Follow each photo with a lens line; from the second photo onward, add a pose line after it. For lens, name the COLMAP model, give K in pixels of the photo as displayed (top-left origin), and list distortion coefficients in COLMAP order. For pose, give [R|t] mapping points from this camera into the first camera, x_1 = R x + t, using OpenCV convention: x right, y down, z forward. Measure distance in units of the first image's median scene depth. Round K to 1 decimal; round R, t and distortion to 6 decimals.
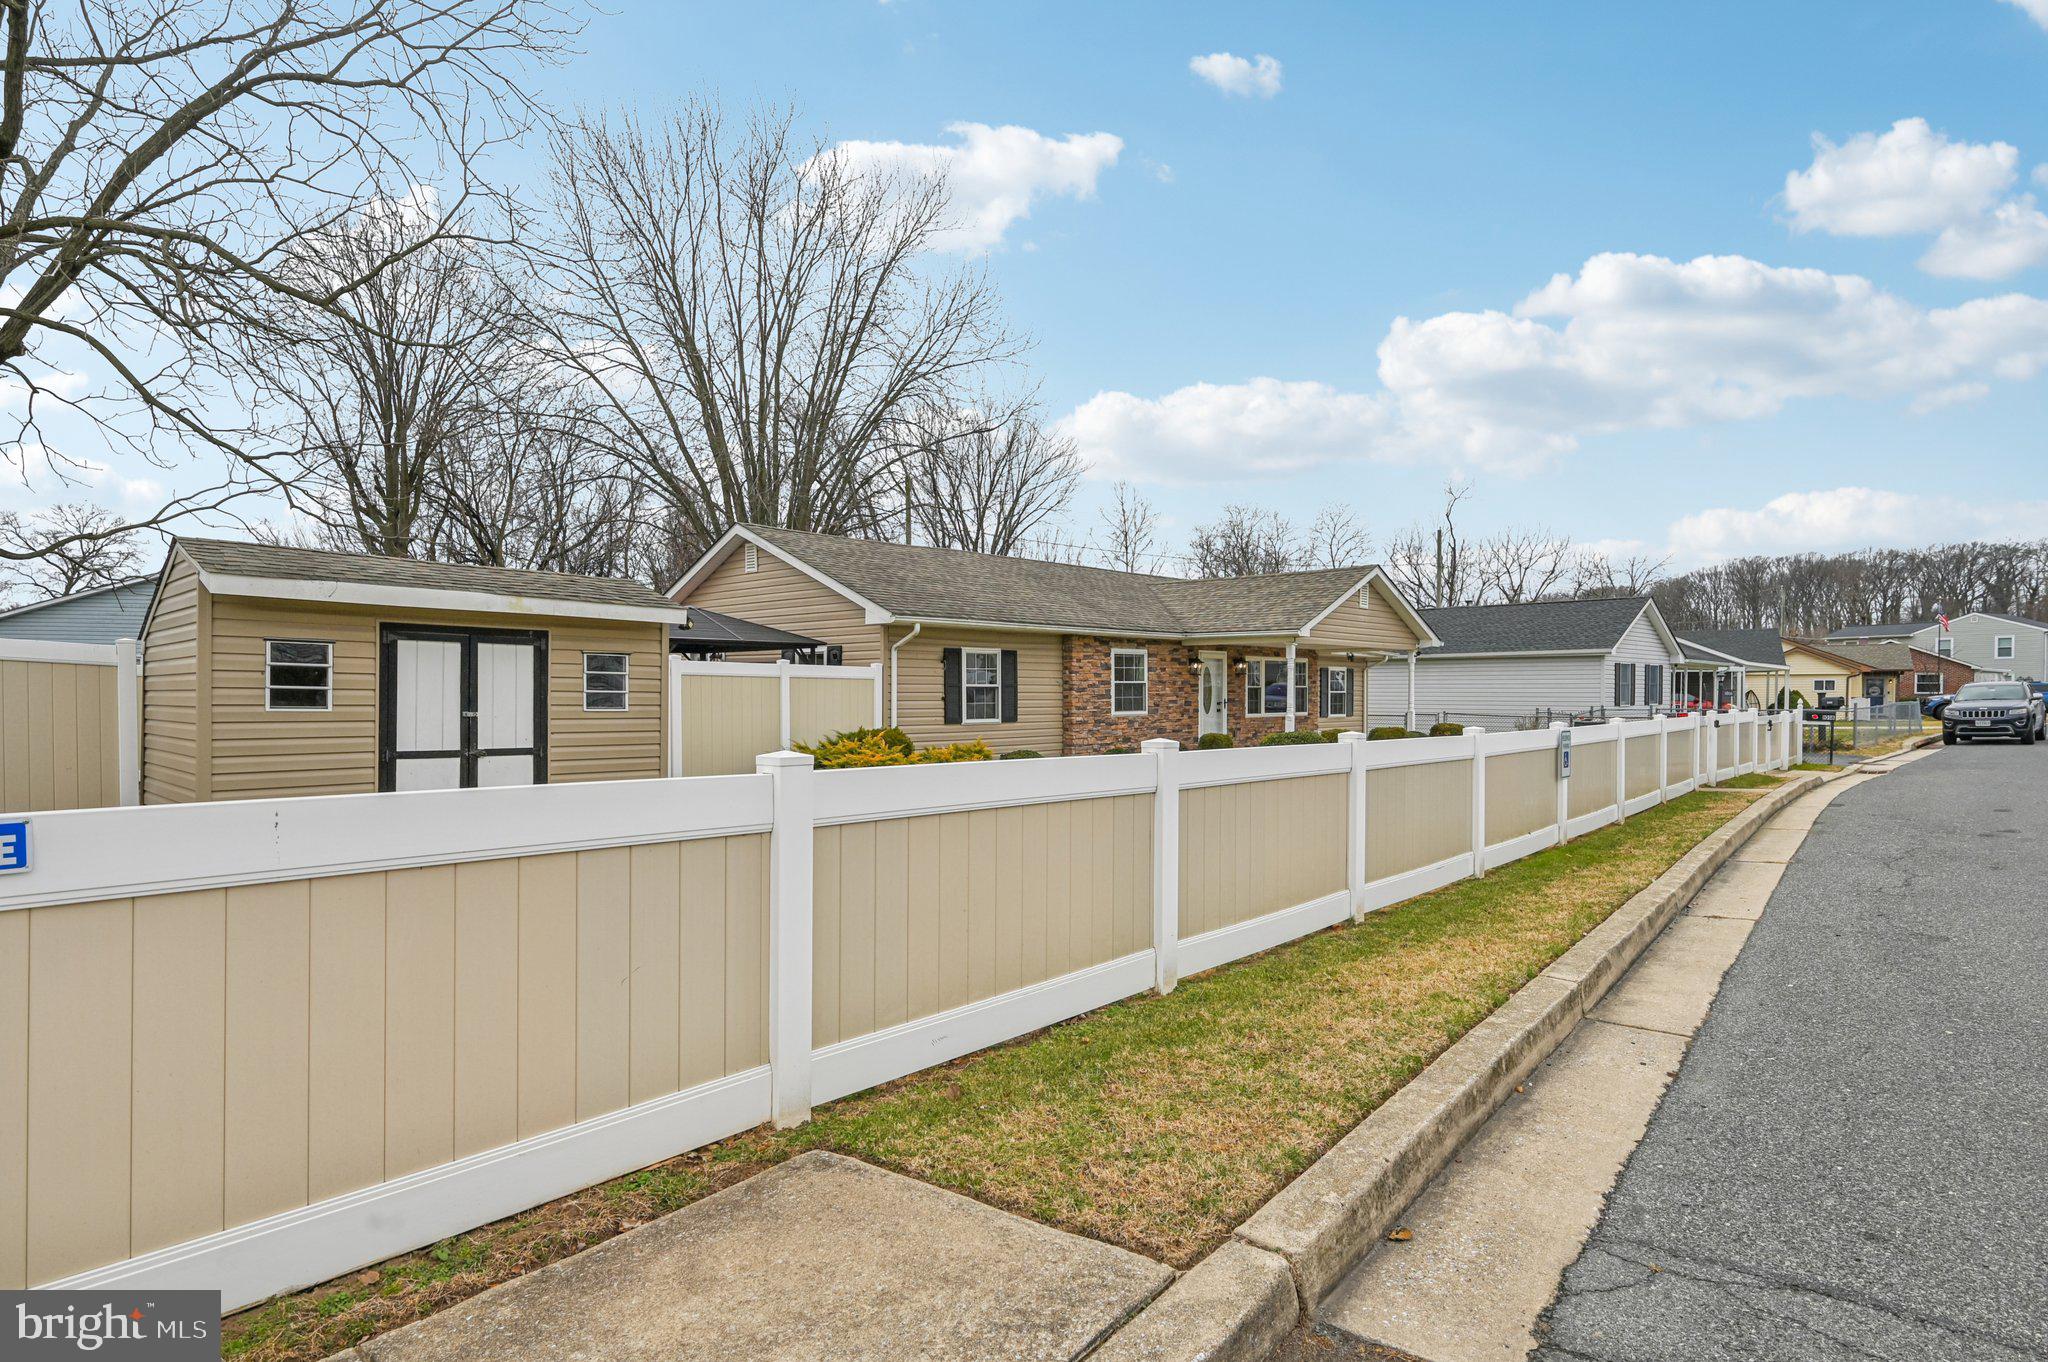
lens RADIAL K [[1069.3, 0, 1027.4], [0, 1069.3, 697.2], [0, 0, 1]] dist [-0.001534, 0.000357]
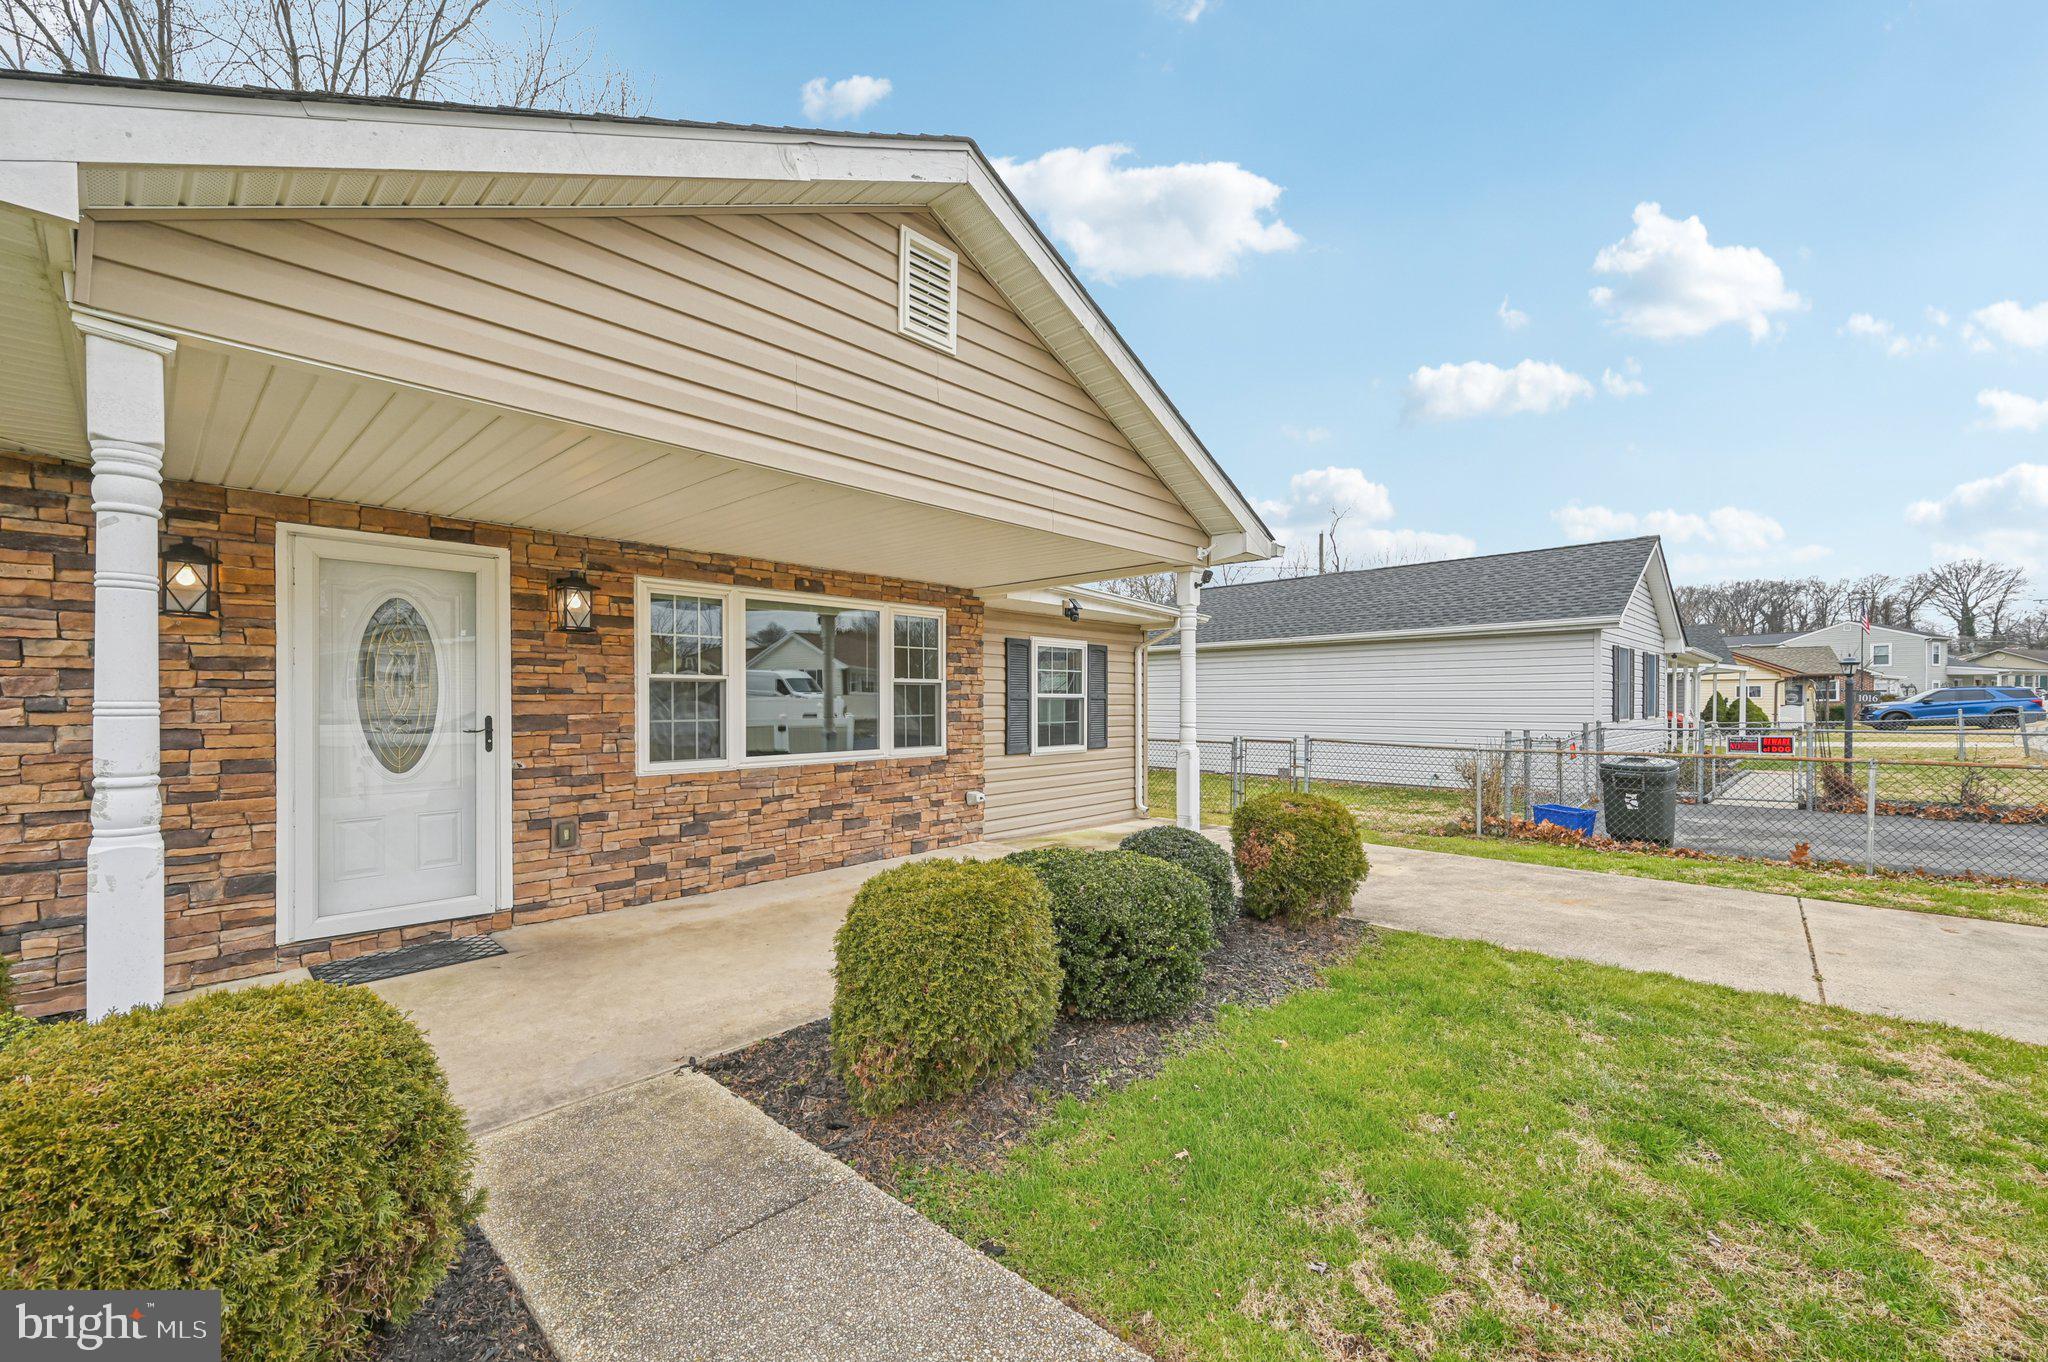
lens RADIAL K [[813.3, 0, 1030.4], [0, 813.3, 703.9], [0, 0, 1]] dist [-0.002514, -0.000186]
pose [[0.999874, -0.002333, 0.015686, 0.368309], [0.002382, 0.999992, -0.003088, -0.000921], [-0.015679, 0.003125, 0.999872, 0.898050]]
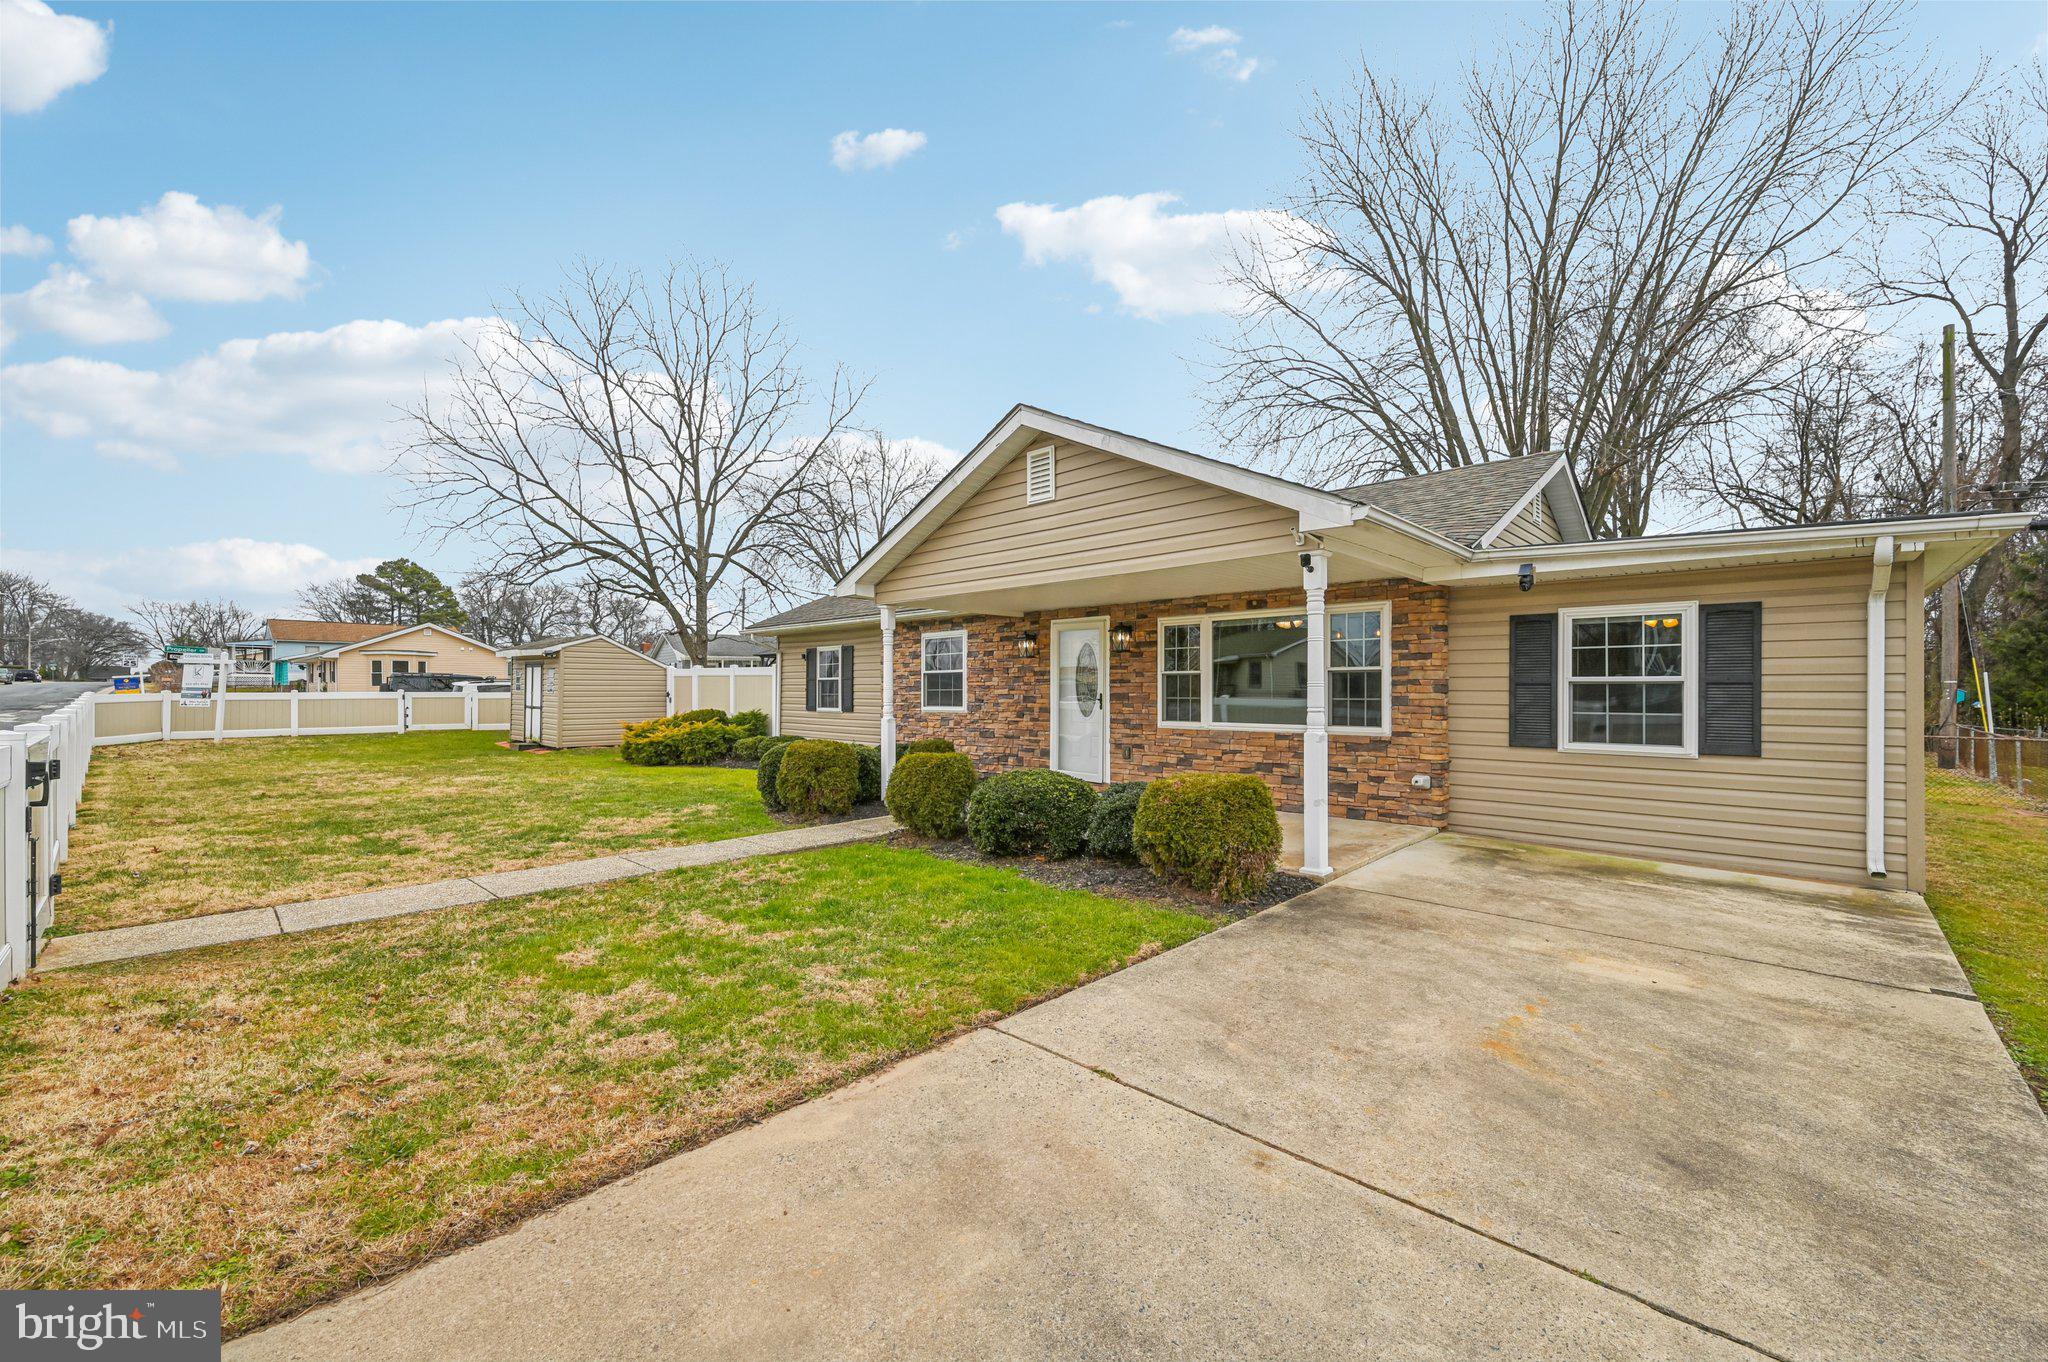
lens RADIAL K [[803.2, 0, 1029.3], [0, 803.2, 687.6], [0, 0, 1]] dist [-0.002743, -0.000041]
pose [[-0.008207, -0.002833, -0.999962, 0.736419], [-0.007191, 0.999970, -0.002774, -0.000386], [0.999940, 0.007168, -0.008227, 1.099595]]
